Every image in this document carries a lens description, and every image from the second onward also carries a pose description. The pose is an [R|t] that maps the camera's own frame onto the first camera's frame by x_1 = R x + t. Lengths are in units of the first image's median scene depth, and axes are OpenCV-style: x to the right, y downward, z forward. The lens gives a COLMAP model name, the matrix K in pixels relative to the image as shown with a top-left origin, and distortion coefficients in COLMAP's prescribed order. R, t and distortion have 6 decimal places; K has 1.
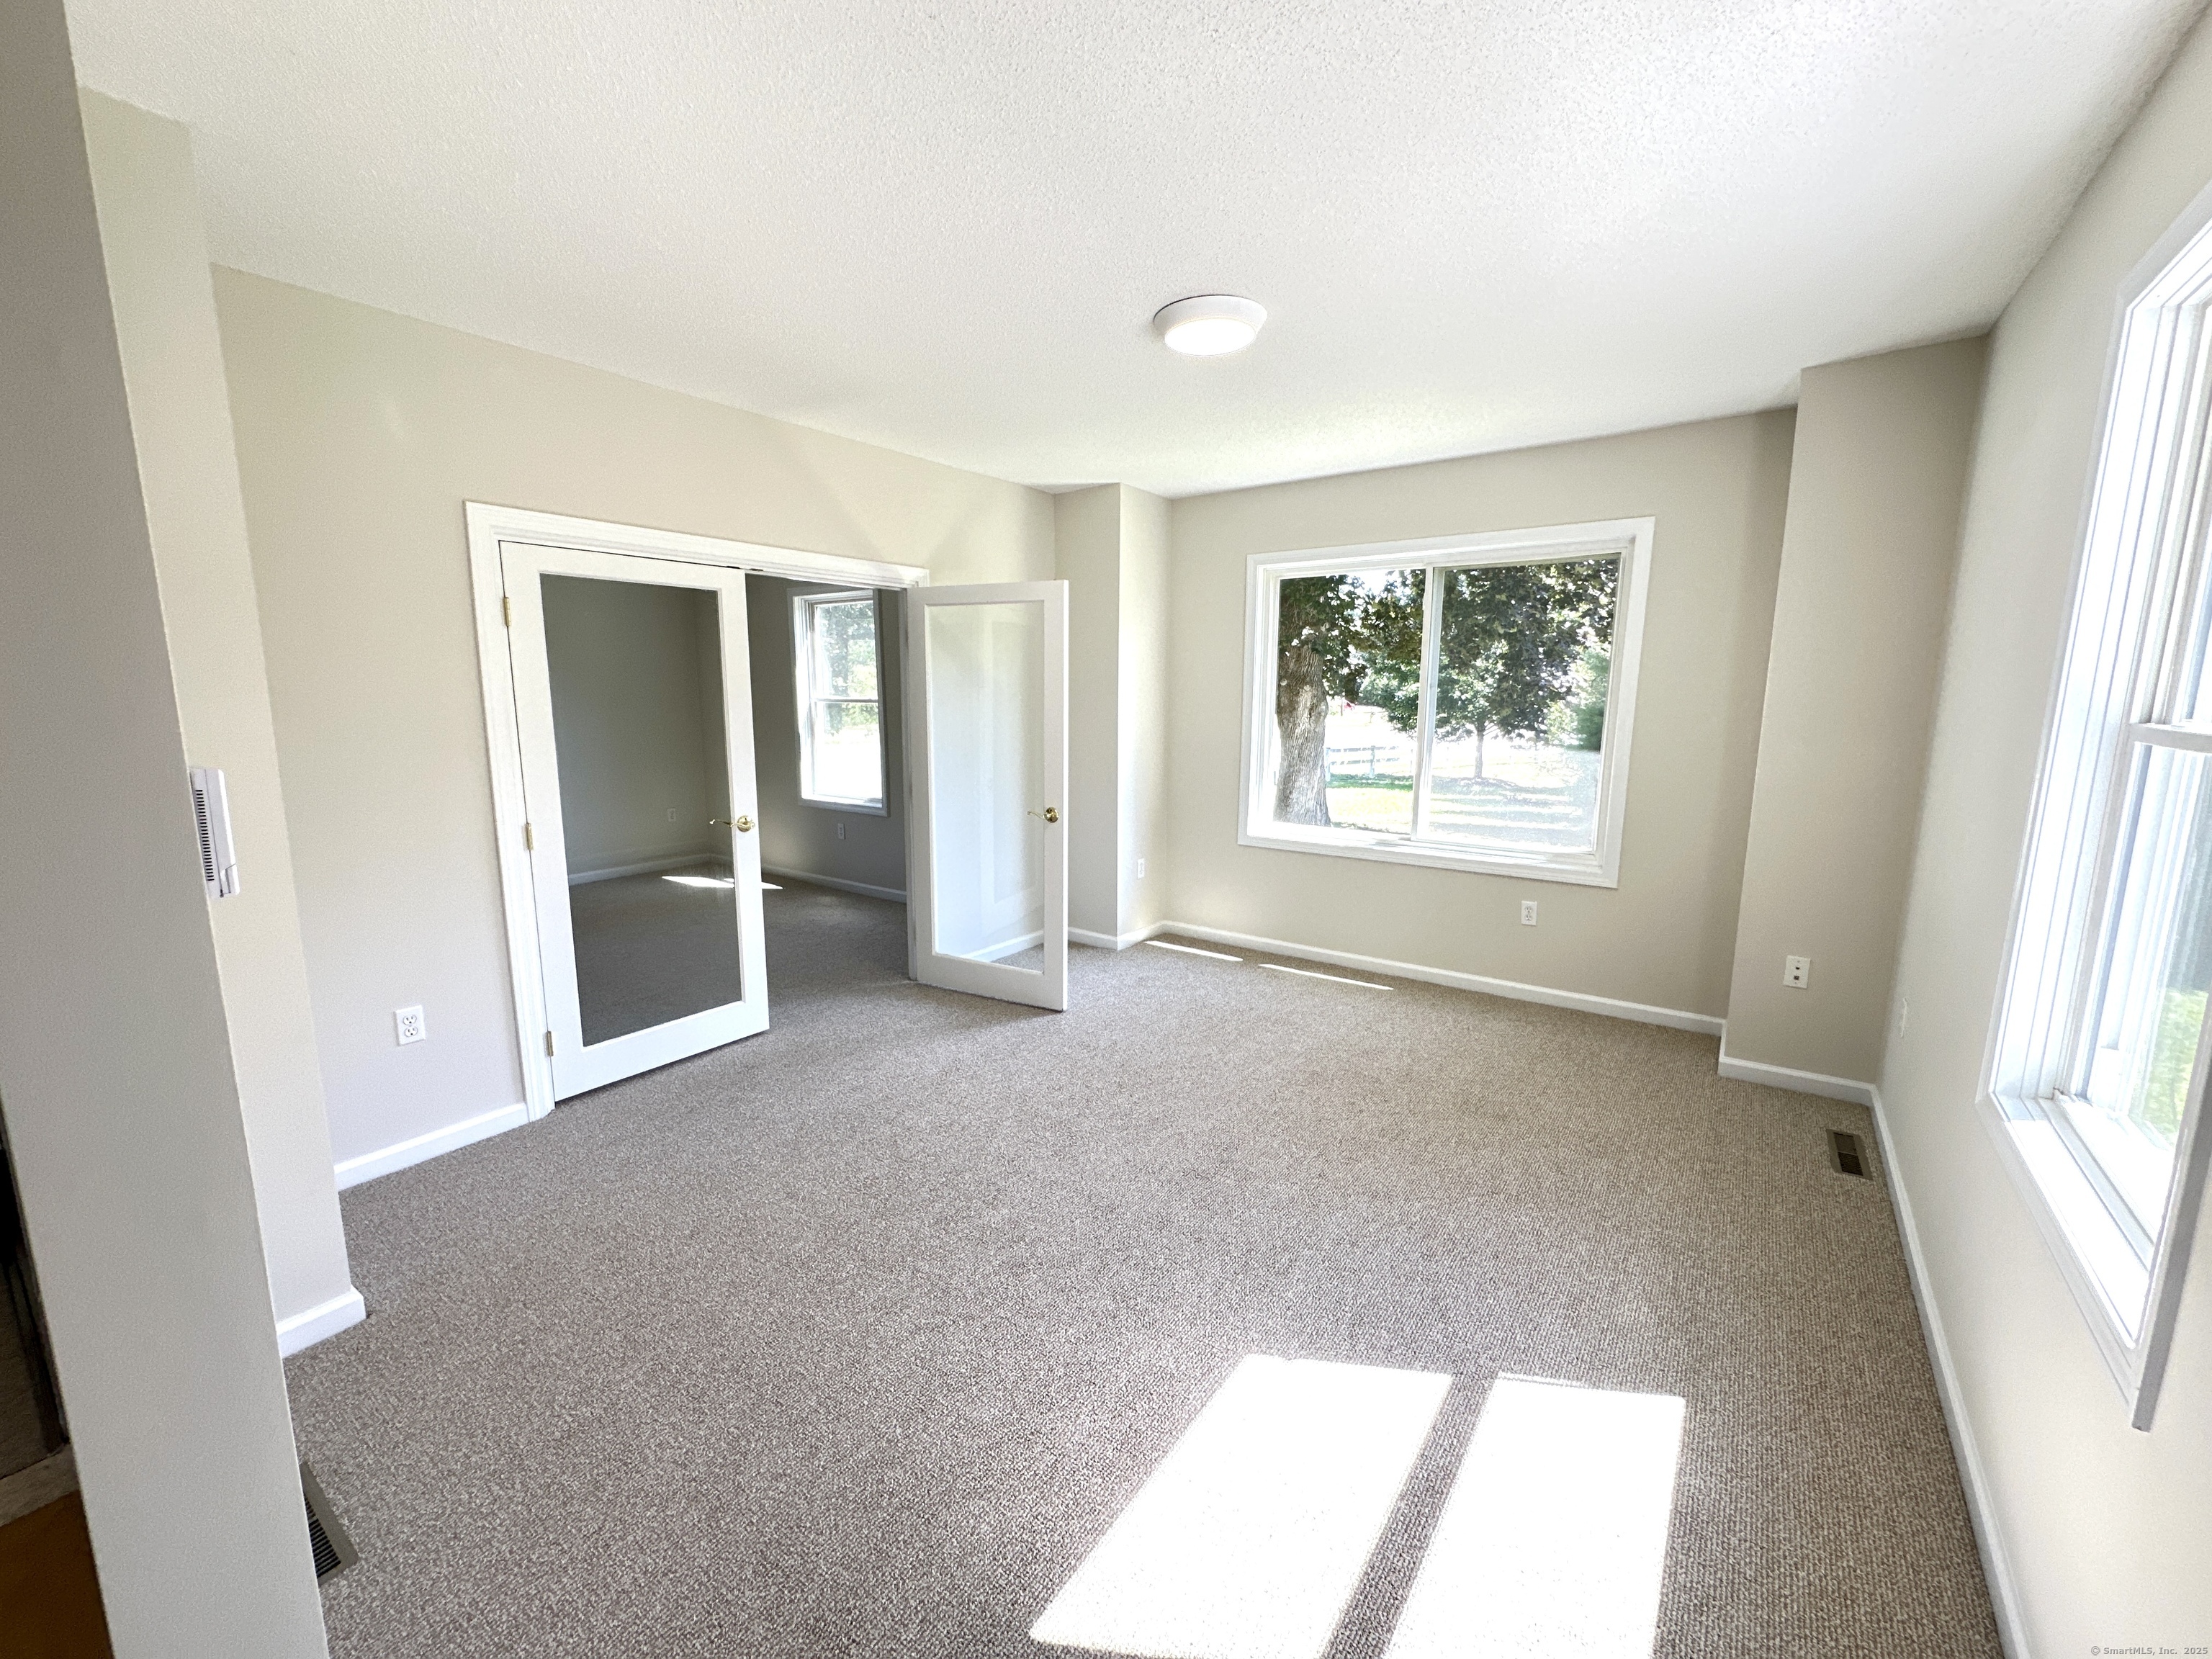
lens RADIAL K [[878.0, 0, 1105.1], [0, 878.0, 828.6], [0, 0, 1]] dist [-0.003032, 0.000037]
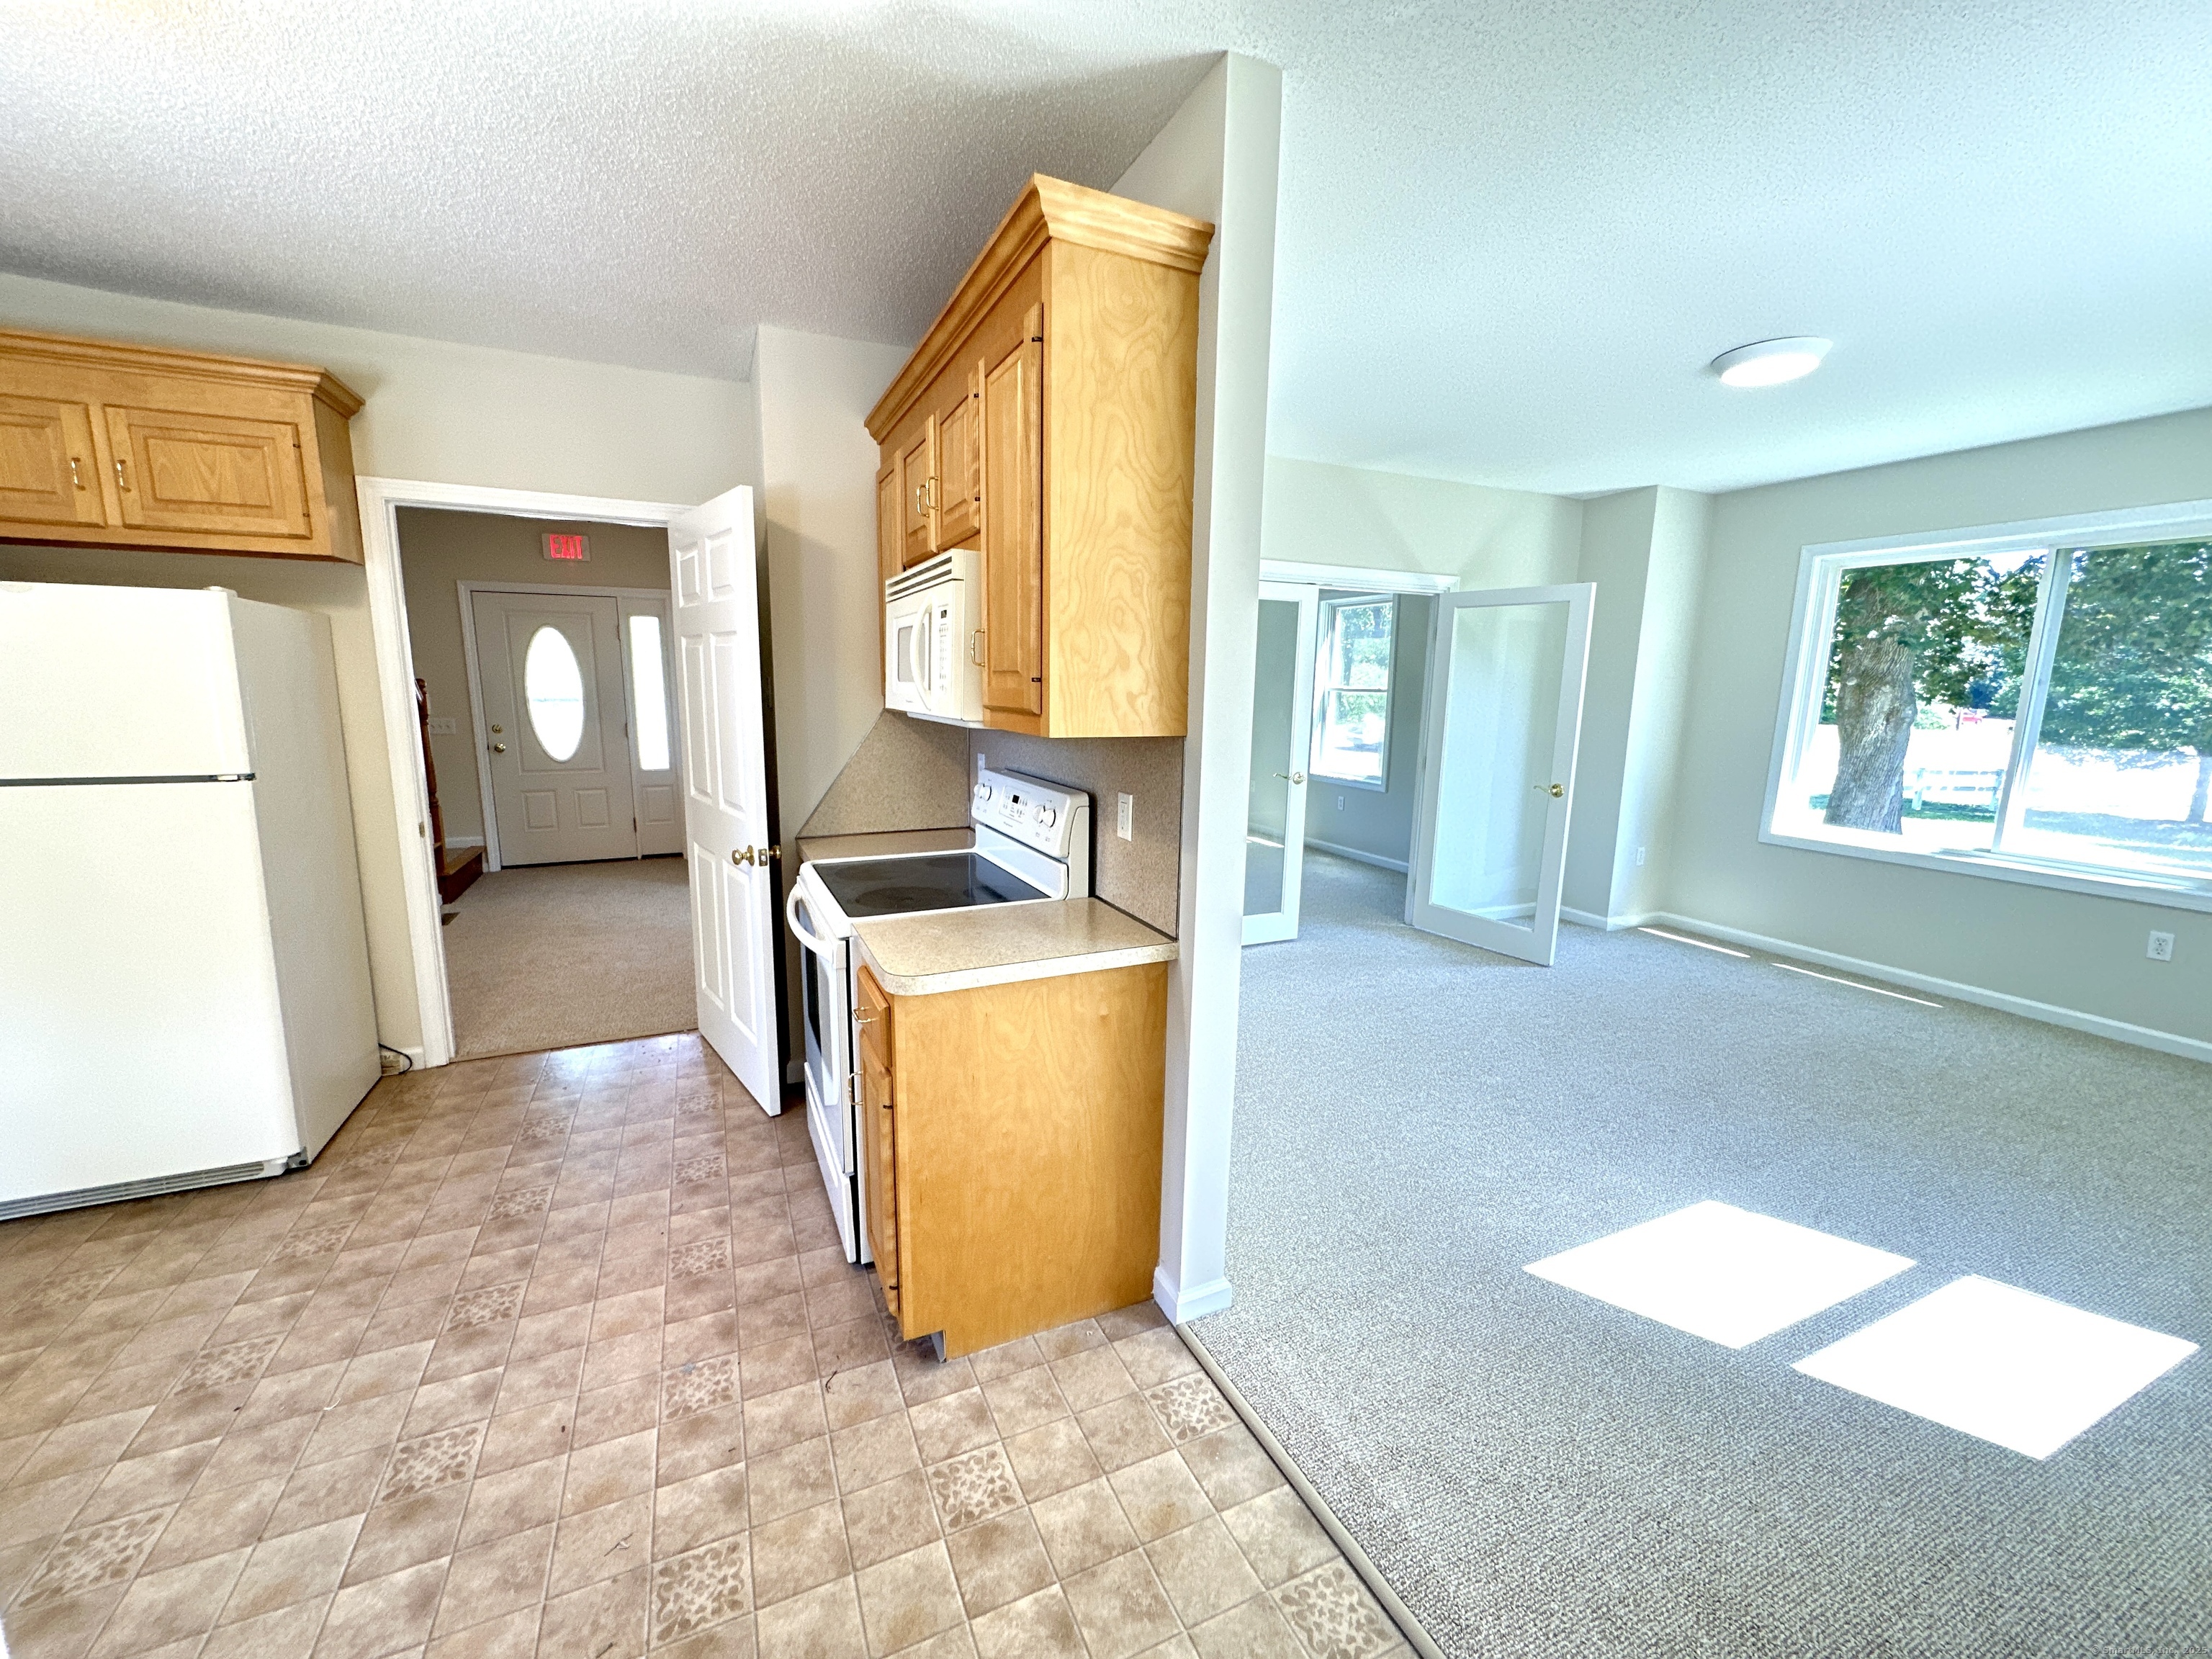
lens RADIAL K [[878.0, 0, 1106.3], [0, 878.0, 833.1], [0, 0, 1]] dist [-0.003032, 0.000037]
pose [[0.873031, 0.092966, -0.478722, -0.019199], [-0.089589, 0.995529, 0.029945, 0.050922], [0.479366, 0.016745, 0.877456, -0.241598]]
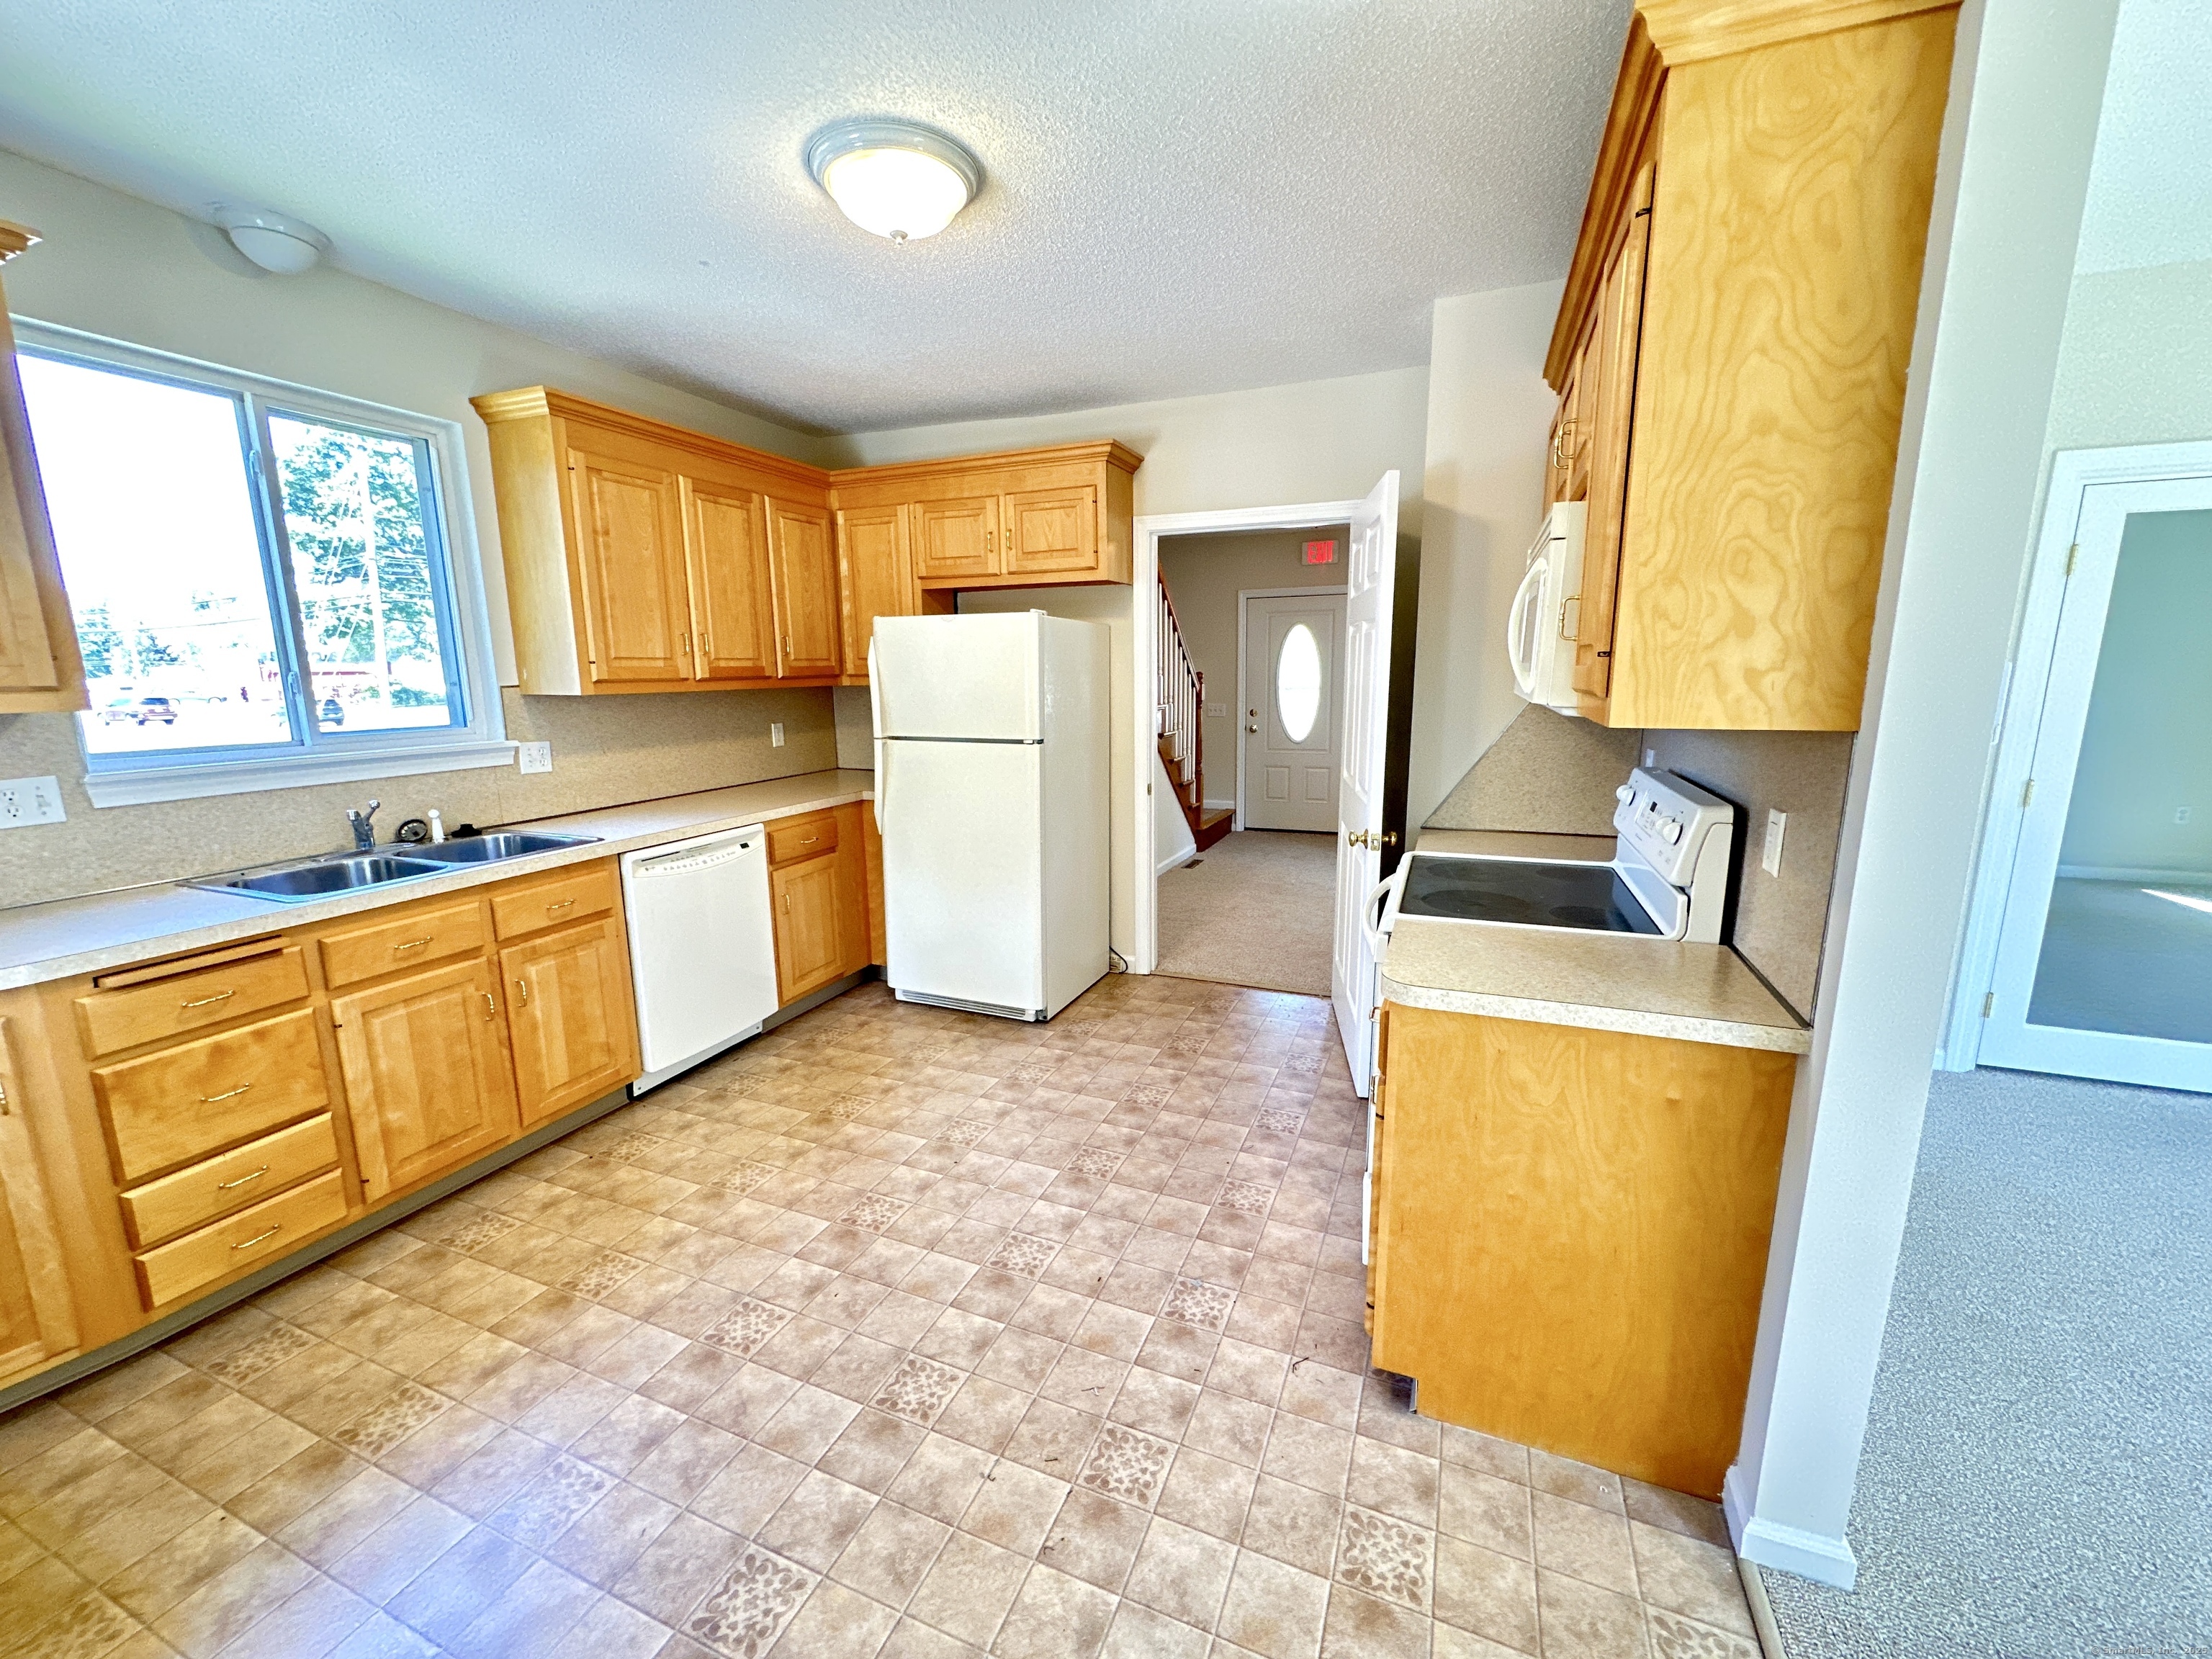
lens RADIAL K [[878.0, 0, 1098.3], [0, 878.0, 832.1], [0, 0, 1]] dist [-0.003032, 0.000037]
pose [[0.237852, 0.172891, -0.955790, 0.023913], [-0.142760, 0.979566, 0.141666, 0.040716], [0.960753, 0.102753, 0.257673, -0.160945]]
